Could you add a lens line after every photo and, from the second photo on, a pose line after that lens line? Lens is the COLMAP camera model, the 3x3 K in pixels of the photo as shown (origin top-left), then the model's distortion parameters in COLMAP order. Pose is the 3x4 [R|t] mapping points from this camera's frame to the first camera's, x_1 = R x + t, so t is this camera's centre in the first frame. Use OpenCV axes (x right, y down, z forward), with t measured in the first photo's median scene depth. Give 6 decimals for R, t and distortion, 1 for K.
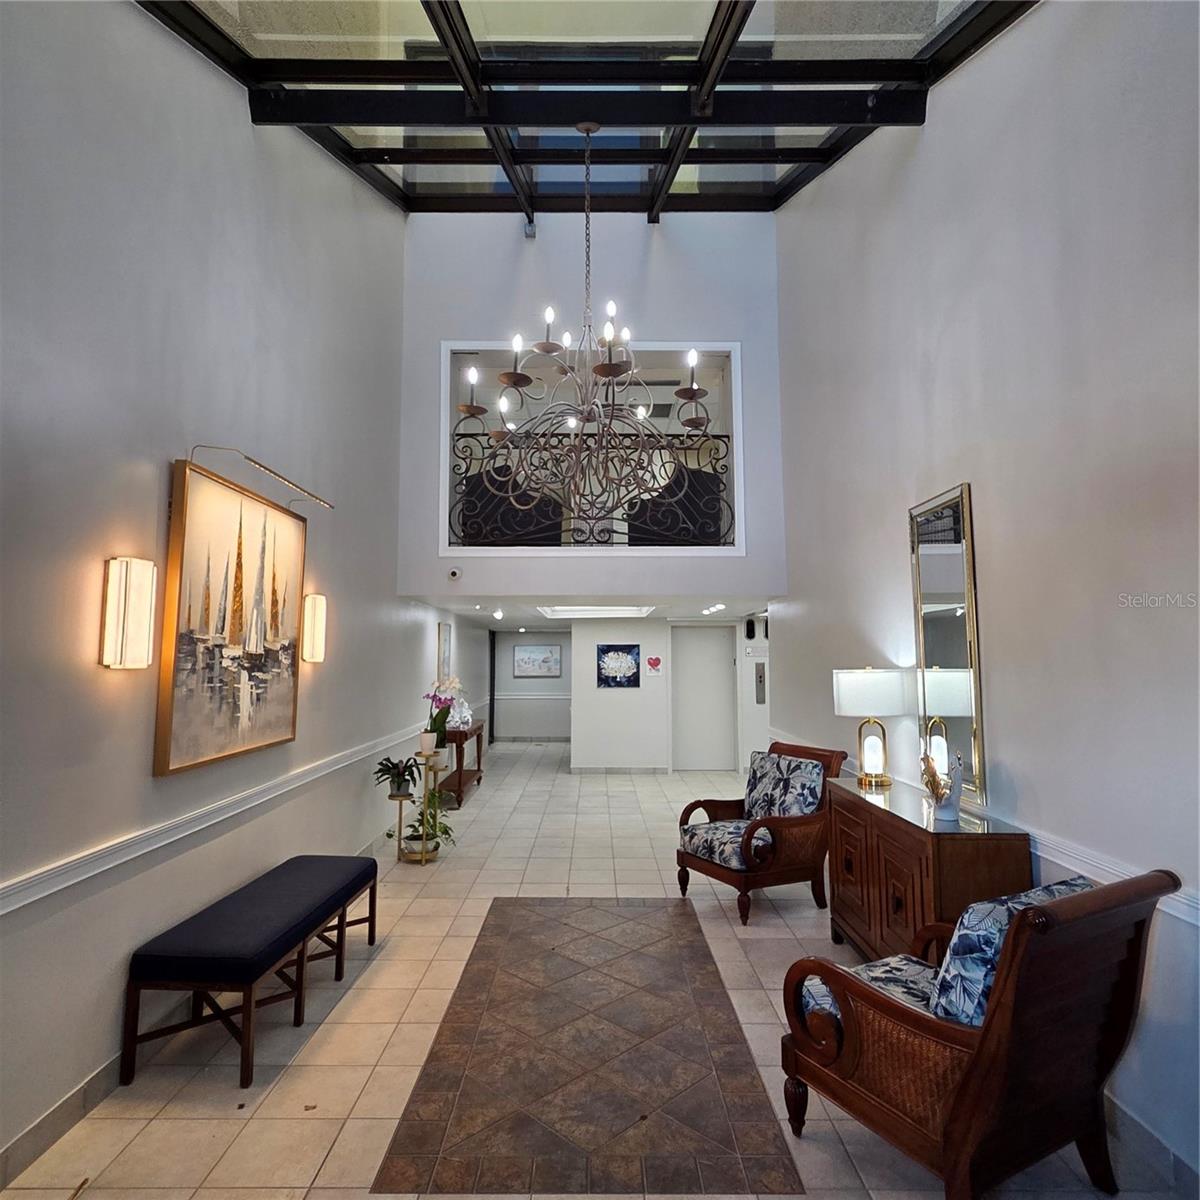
lens RADIAL K [[735.3, 0, 590.0], [0, 735.3, 584.7], [0, 0, 1]] dist [0.005611, -0.001037]
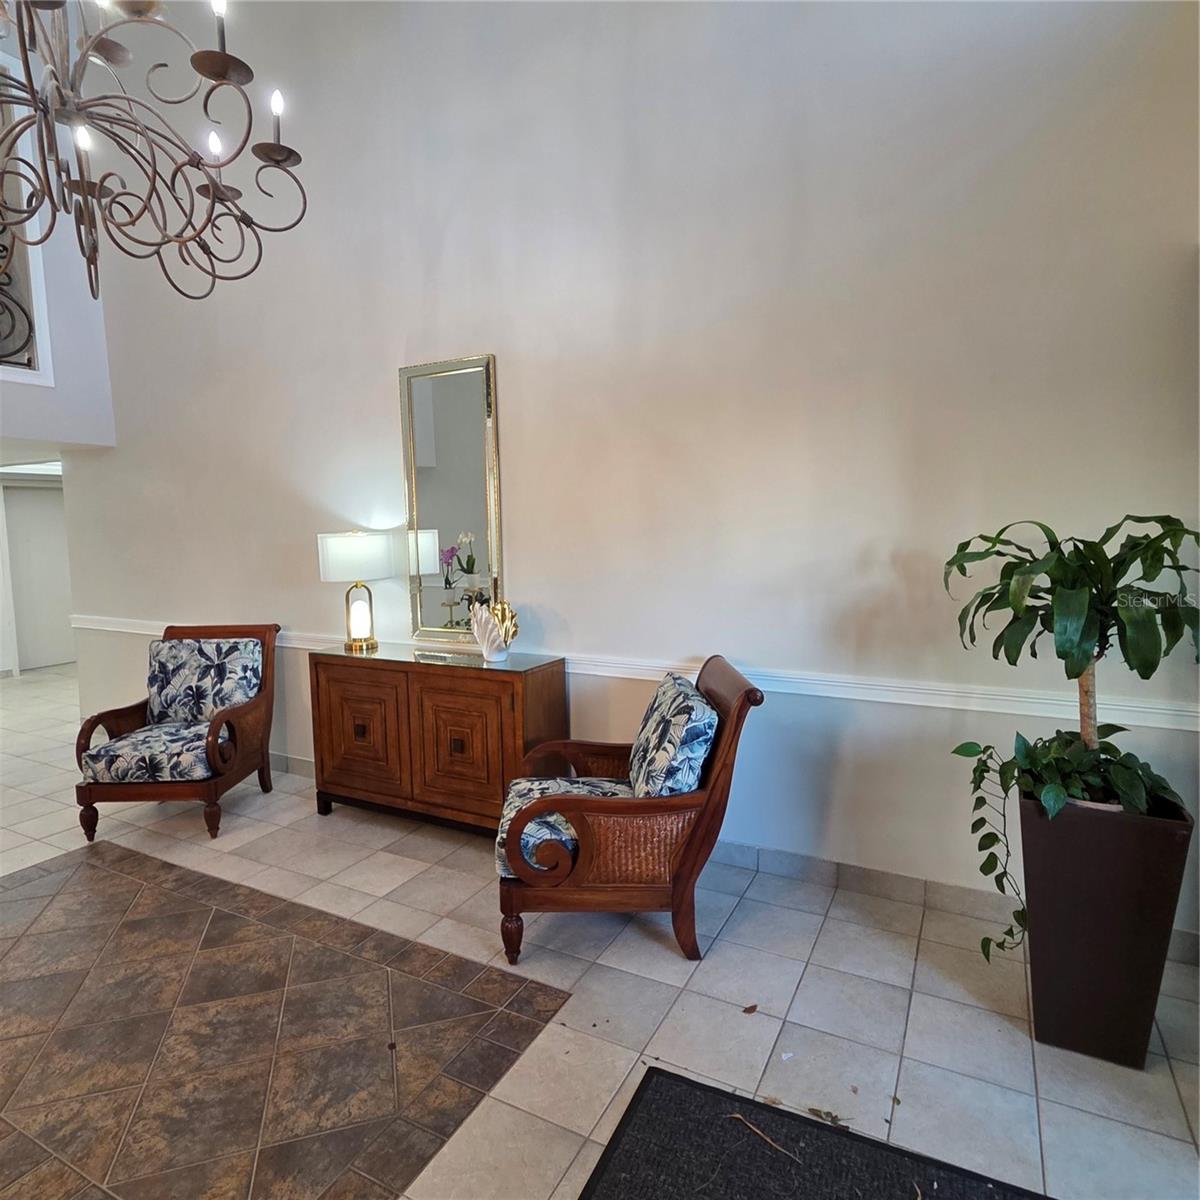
lens RADIAL K [[735.3, 0, 590.0], [0, 735.3, 584.7], [0, 0, 1]] dist [0.005611, -0.001037]
pose [[0.467220, -0.081226, 0.880402, -0.294146], [-0.072596, 0.988884, 0.129760, 0.032135], [-0.881156, -0.124540, 0.456130, 0.257621]]
